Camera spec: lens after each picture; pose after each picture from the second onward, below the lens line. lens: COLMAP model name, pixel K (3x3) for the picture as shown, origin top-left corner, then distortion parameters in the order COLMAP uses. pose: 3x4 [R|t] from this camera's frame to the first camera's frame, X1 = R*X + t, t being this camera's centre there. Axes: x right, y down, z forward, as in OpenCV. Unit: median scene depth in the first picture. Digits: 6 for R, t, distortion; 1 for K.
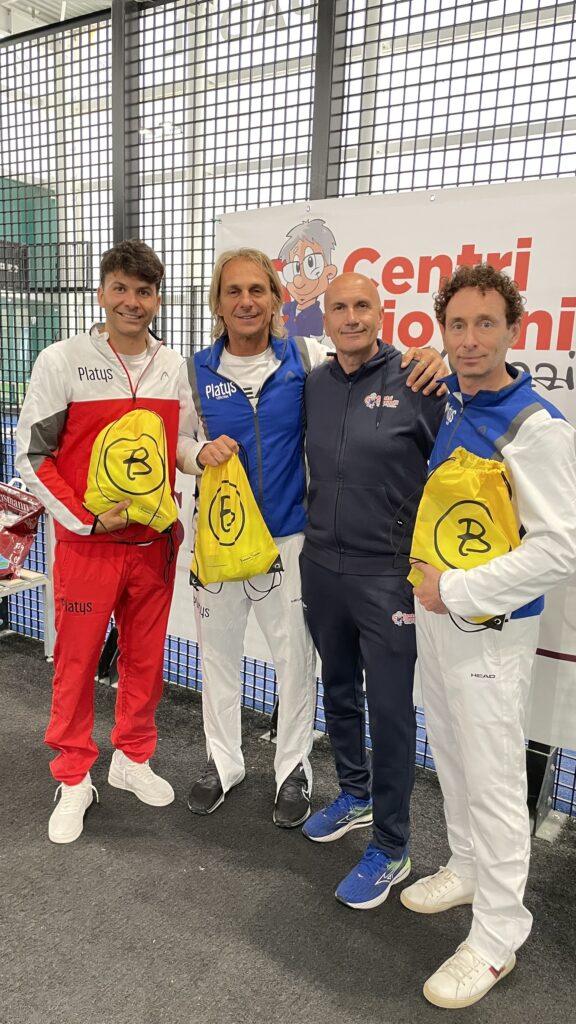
lens RADIAL K [[749.8, 0, 292.5], [0, 749.8, 519.3], [0, 0, 1]] dist [0.060548, -0.059776]
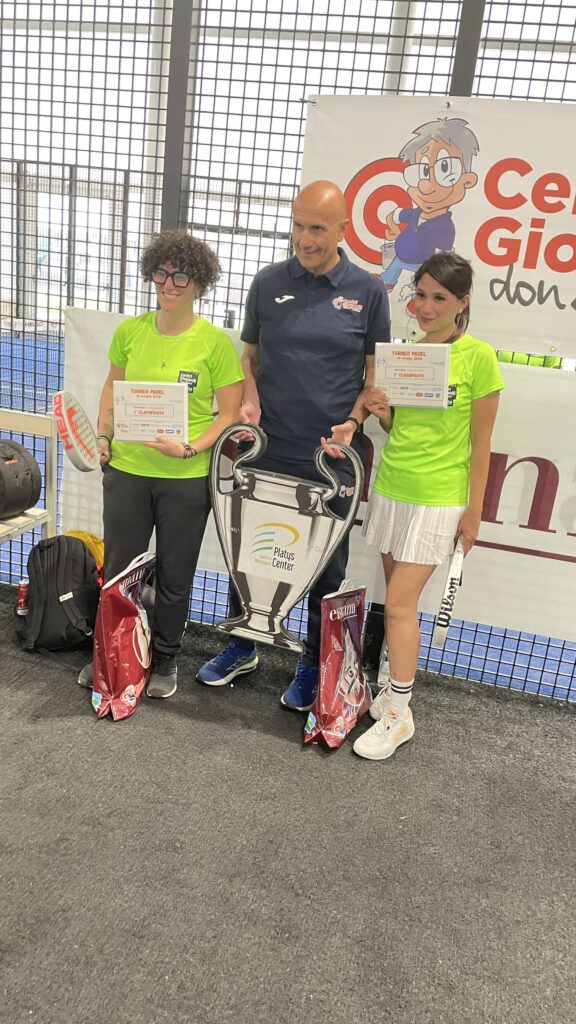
lens RADIAL K [[749.8, 0, 297.2], [0, 749.8, 517.7], [0, 0, 1]] dist [0.060548, -0.059776]
pose [[0.940963, -0.044676, 0.335548, -0.502292], [0.003521, 0.992491, 0.122270, -0.031881], [-0.338490, -0.113870, 0.934055, 0.158691]]
